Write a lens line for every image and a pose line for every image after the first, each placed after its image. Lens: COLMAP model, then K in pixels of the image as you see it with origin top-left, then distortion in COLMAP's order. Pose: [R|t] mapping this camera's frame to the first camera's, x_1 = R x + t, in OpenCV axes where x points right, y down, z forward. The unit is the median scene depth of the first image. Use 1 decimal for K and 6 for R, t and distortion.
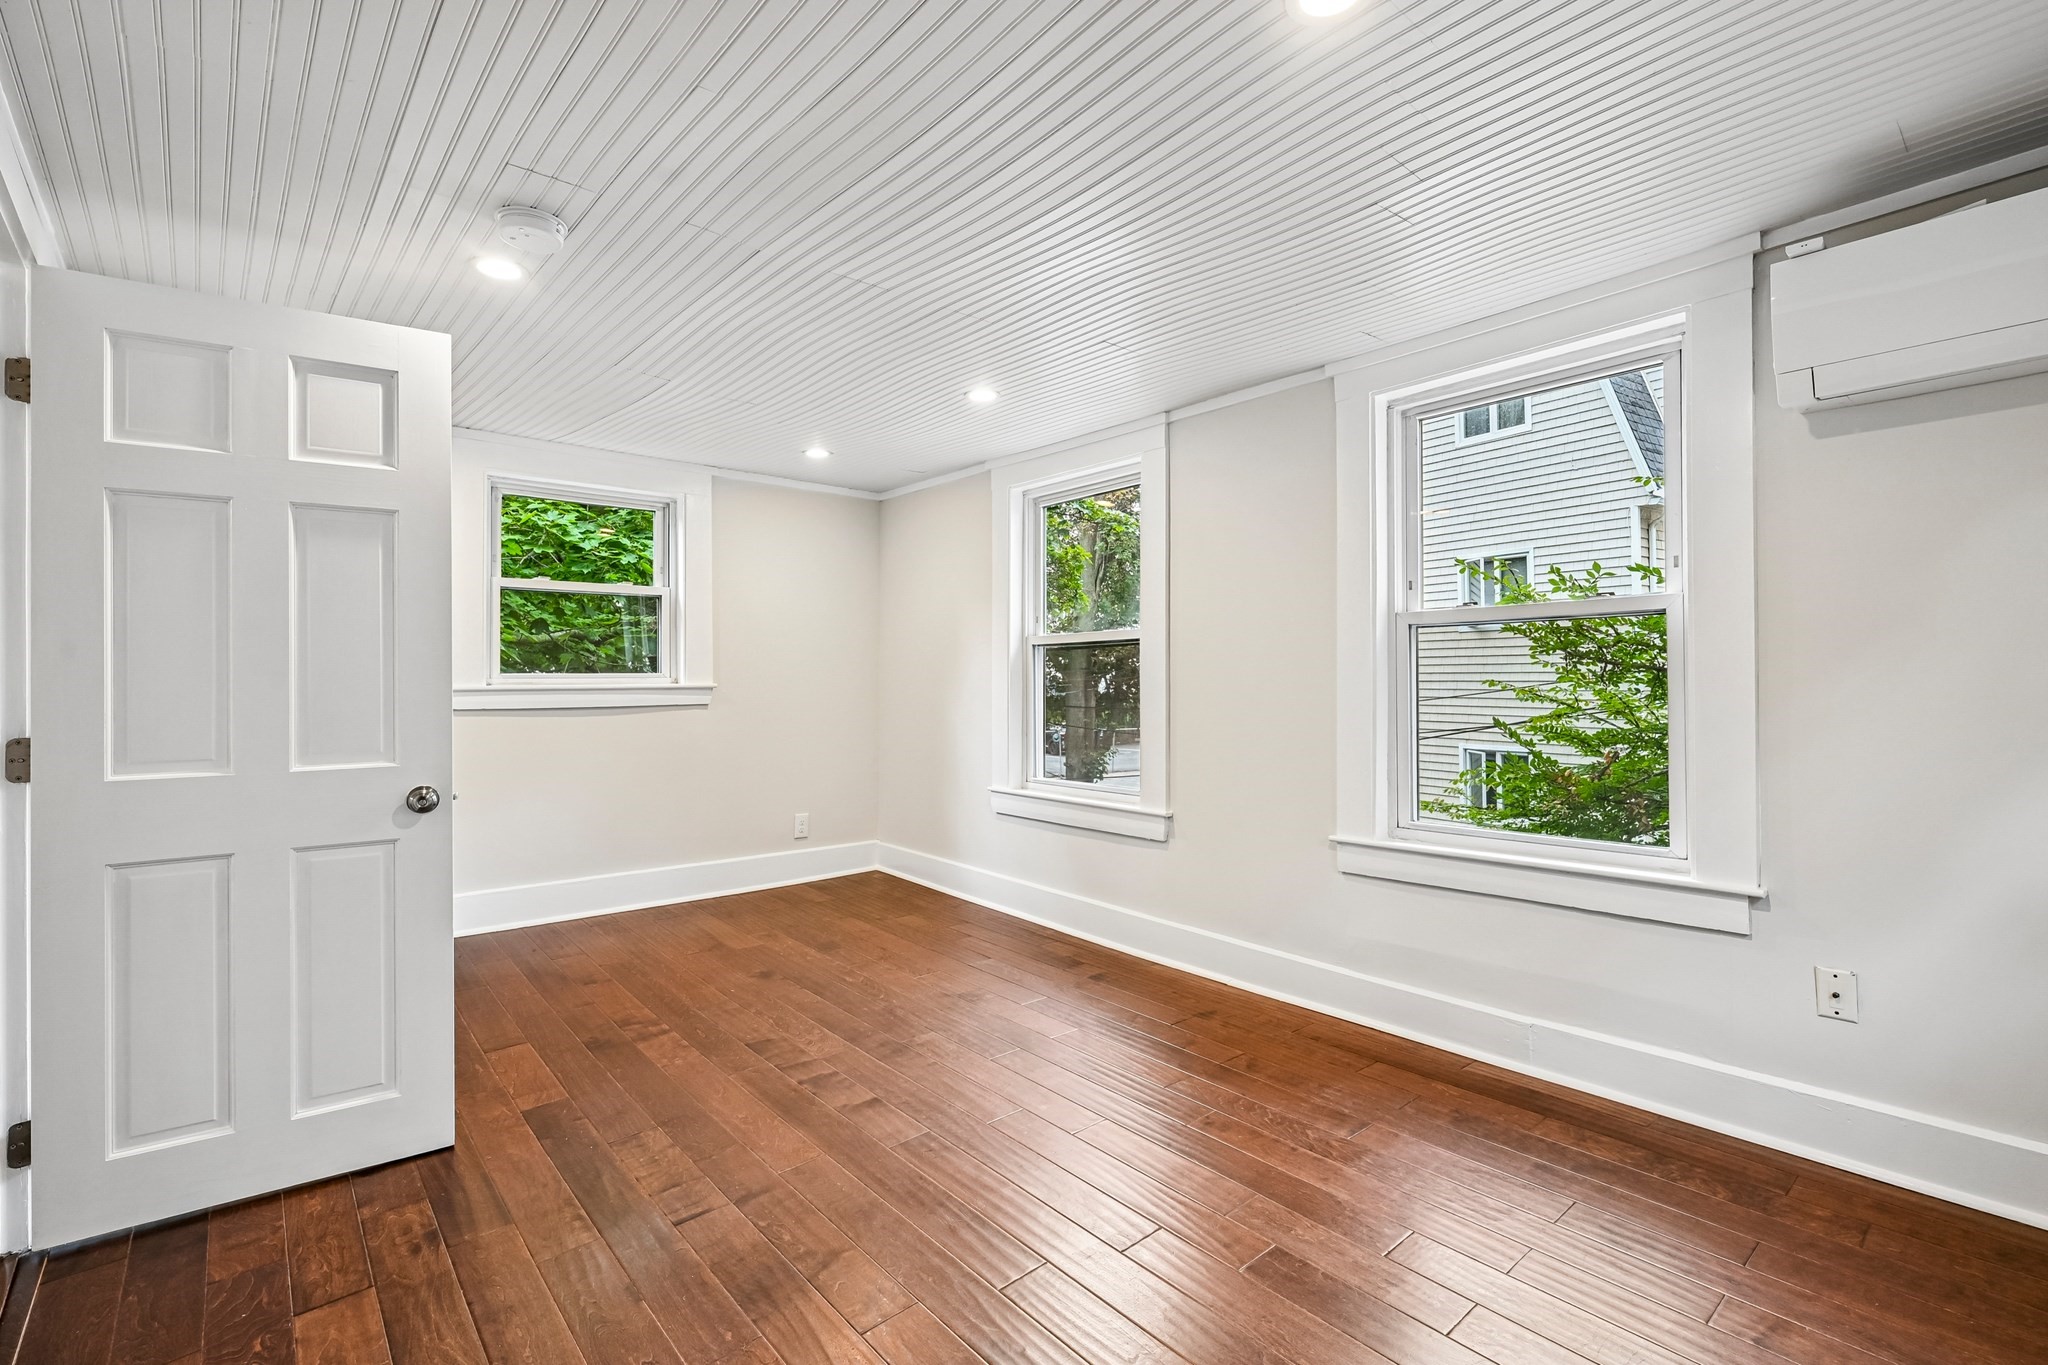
lens RADIAL K [[894.9, 0, 1016.4], [0, 894.9, 693.0], [0, 0, 1]] dist [0.017486, 0.000045]
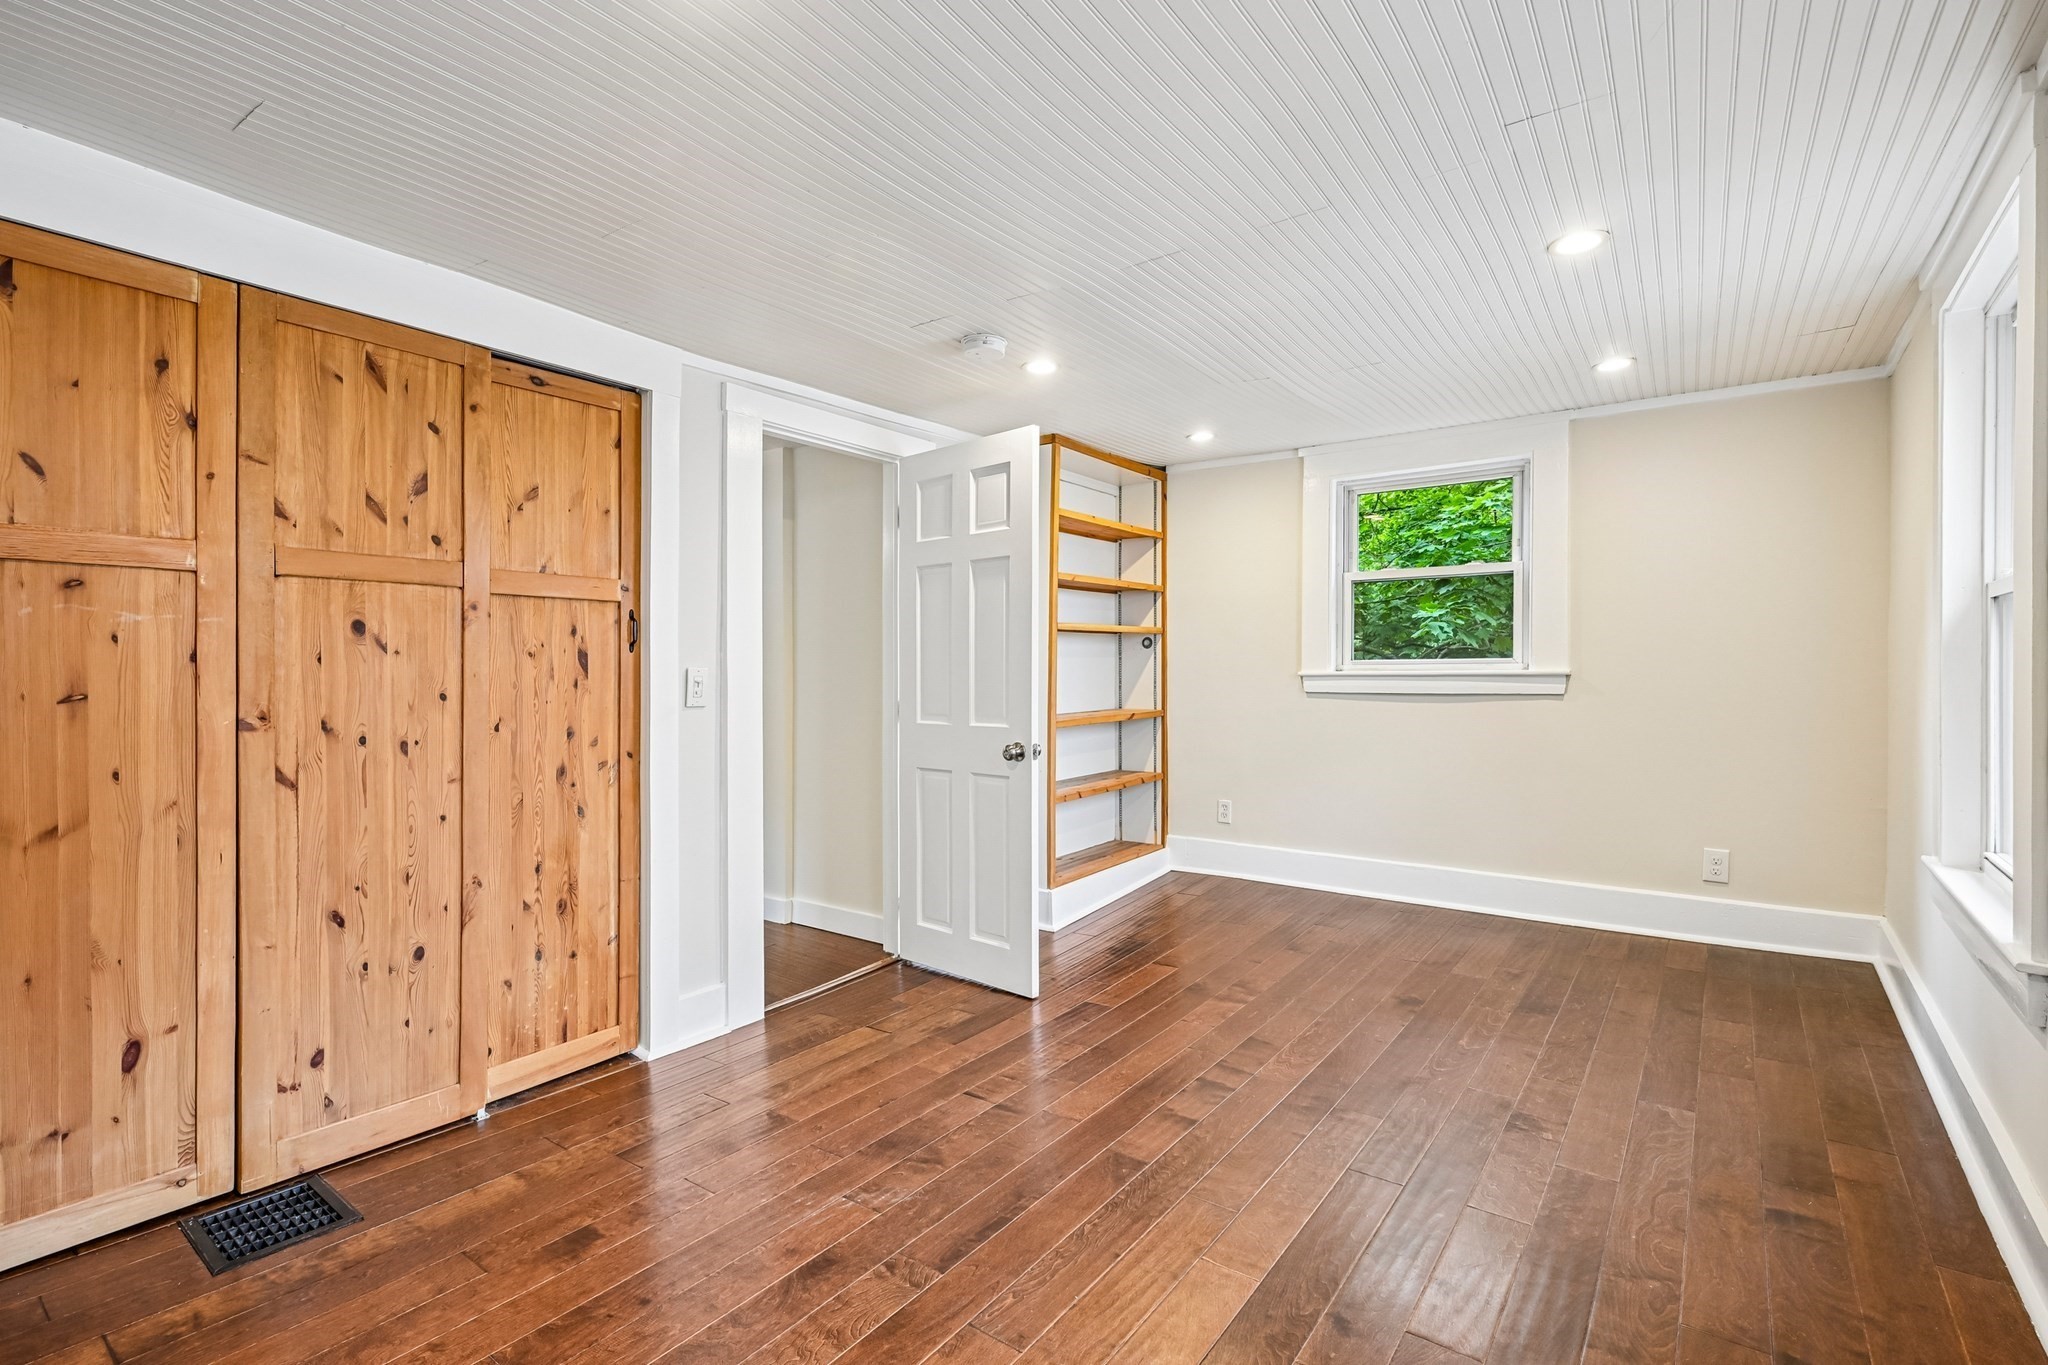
lens RADIAL K [[910.3, 0, 1019.7], [0, 910.3, 682.3], [0, 0, 1]] dist [-0.003821, -0.000358]
pose [[0.258783, 0.017543, -0.965776, 0.487742], [-0.008322, 0.999838, 0.015932, -0.011302], [0.965900, 0.003914, 0.258887, 0.403892]]
